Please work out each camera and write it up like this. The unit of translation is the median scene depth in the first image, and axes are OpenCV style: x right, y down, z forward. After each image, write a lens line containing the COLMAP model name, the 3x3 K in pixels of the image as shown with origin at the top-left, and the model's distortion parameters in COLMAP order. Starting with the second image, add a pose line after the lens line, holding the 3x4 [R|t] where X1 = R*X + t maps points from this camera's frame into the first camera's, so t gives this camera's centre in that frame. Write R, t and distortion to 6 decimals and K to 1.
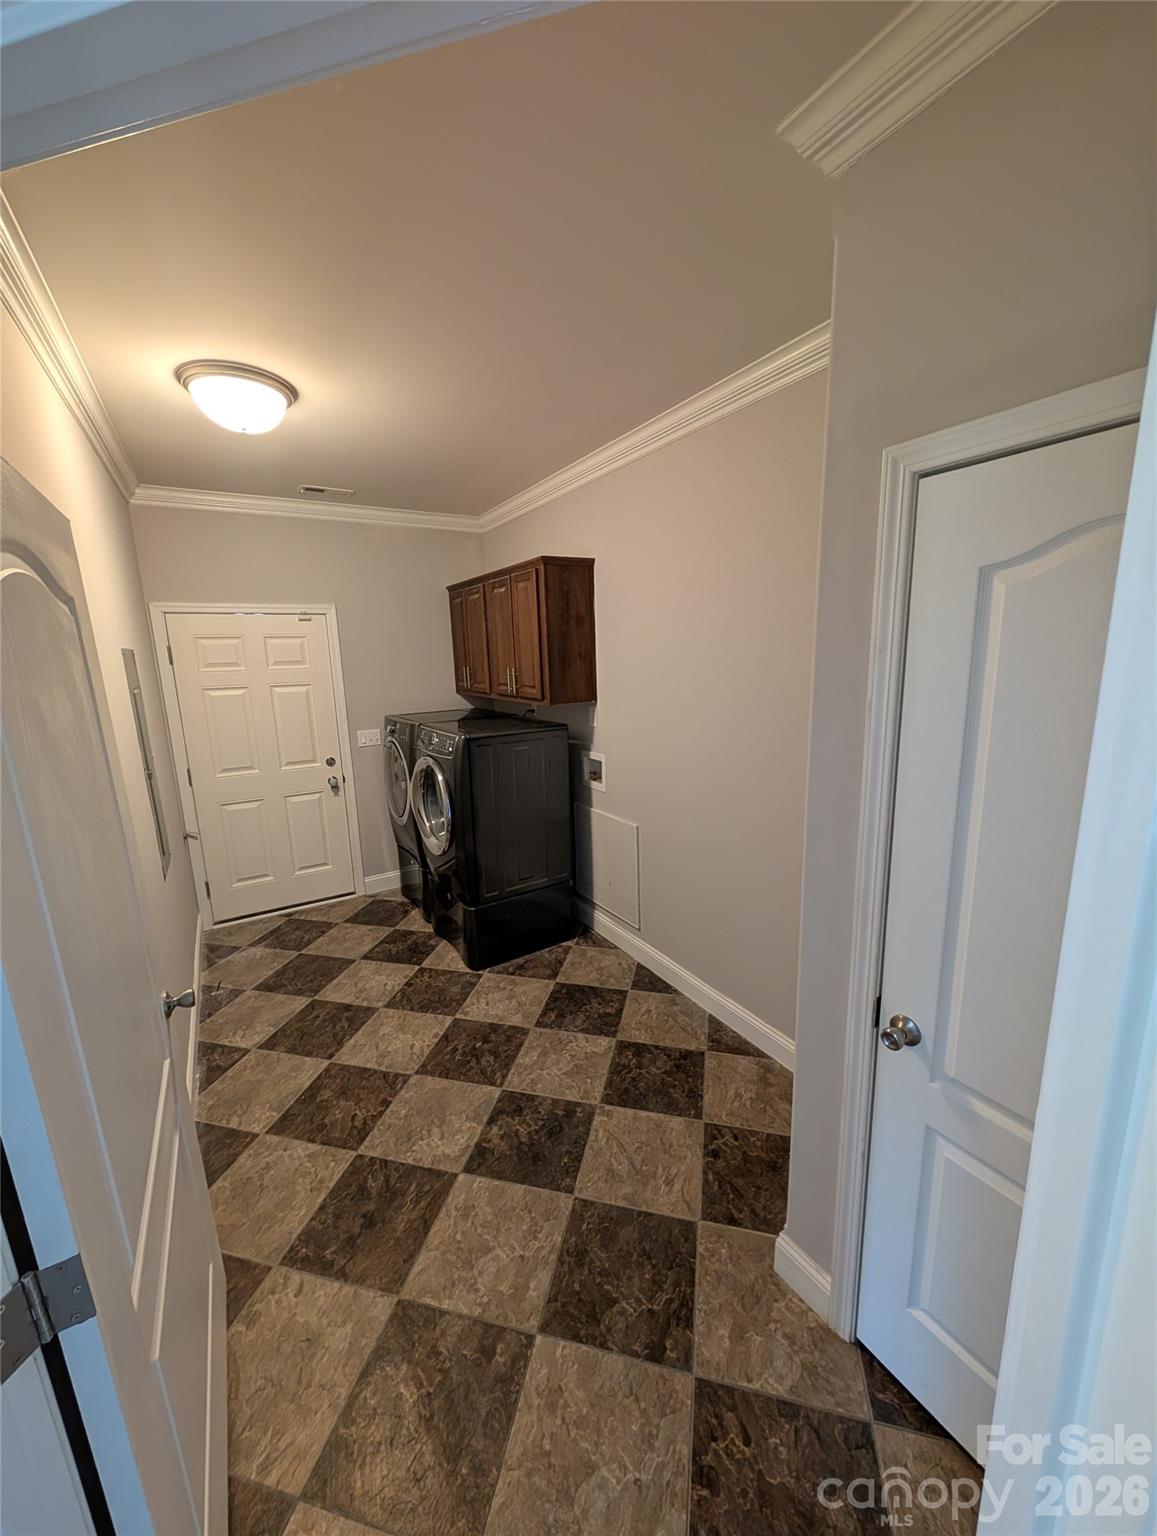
lens RADIAL K [[582.0, 0, 581.2], [0, 582.0, 770.2], [0, 0, 1]] dist [-0.001876, -0.000049]
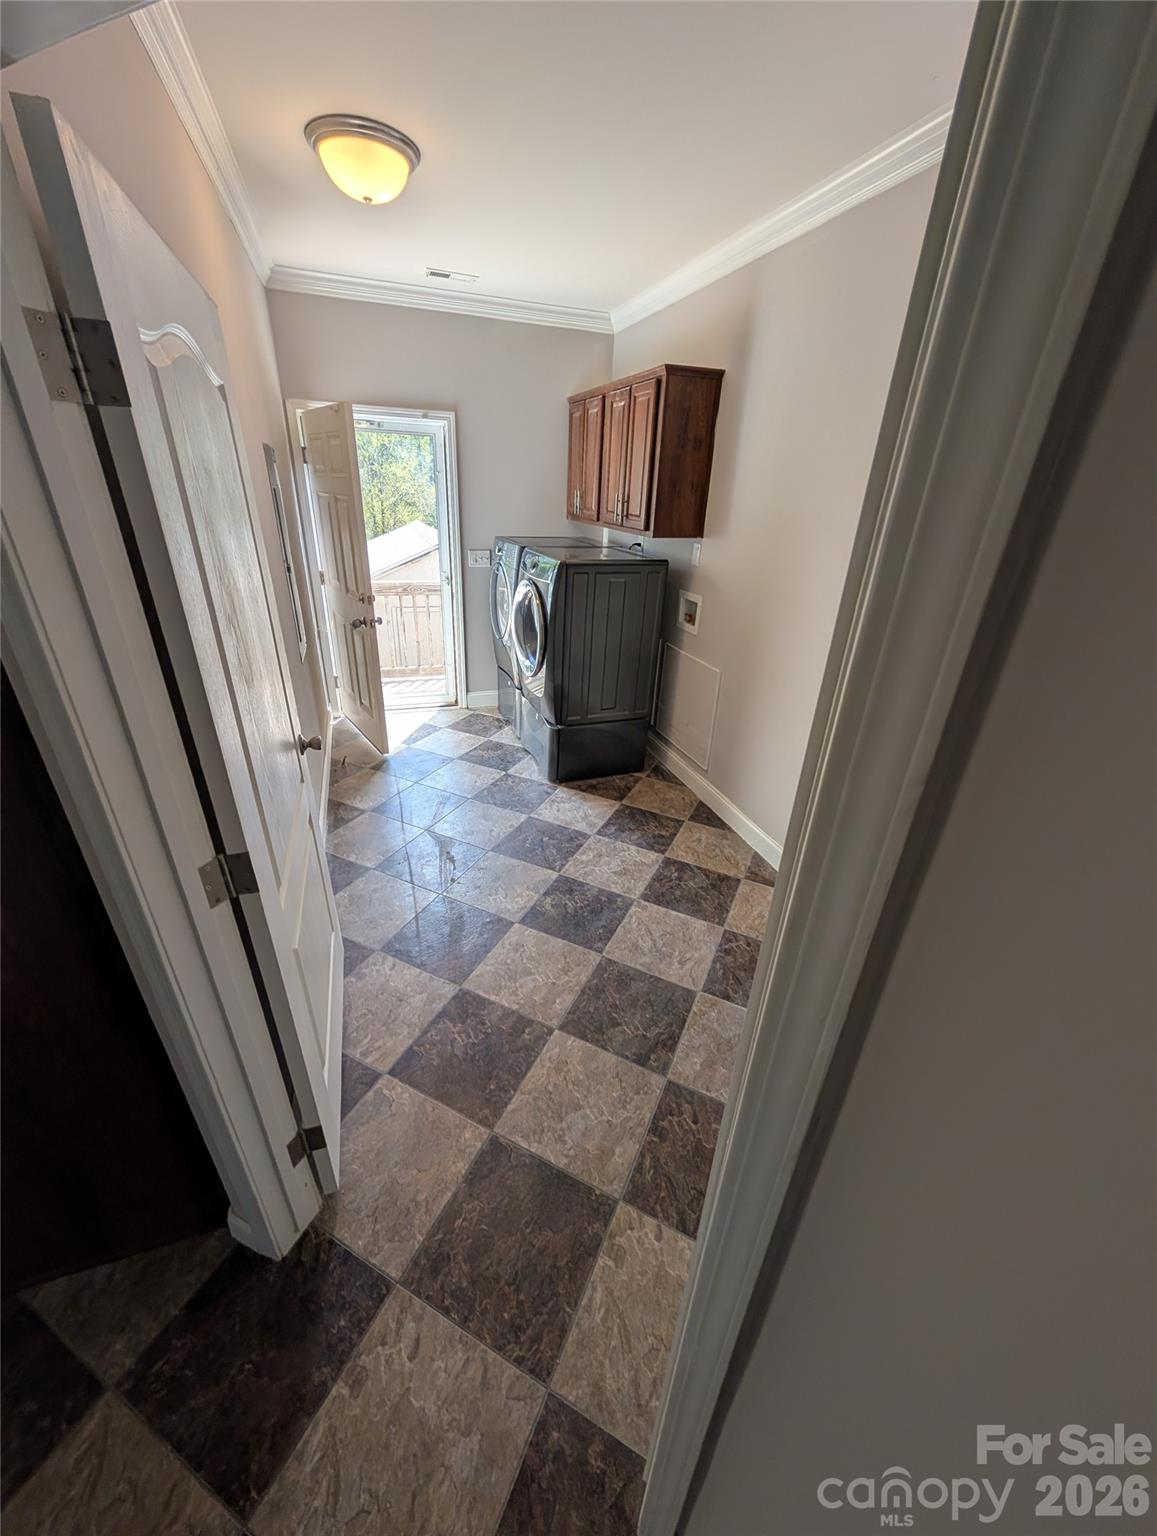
lens RADIAL K [[582.0, 0, 578.0], [0, 582.0, 769.4], [0, 0, 1]] dist [-0.001876, -0.000049]
pose [[0.974776, 0.154581, -0.160984, 0.061517], [-0.109029, 0.959199, 0.260863, 0.031042], [0.194741, -0.236732, 0.951858, -0.075031]]
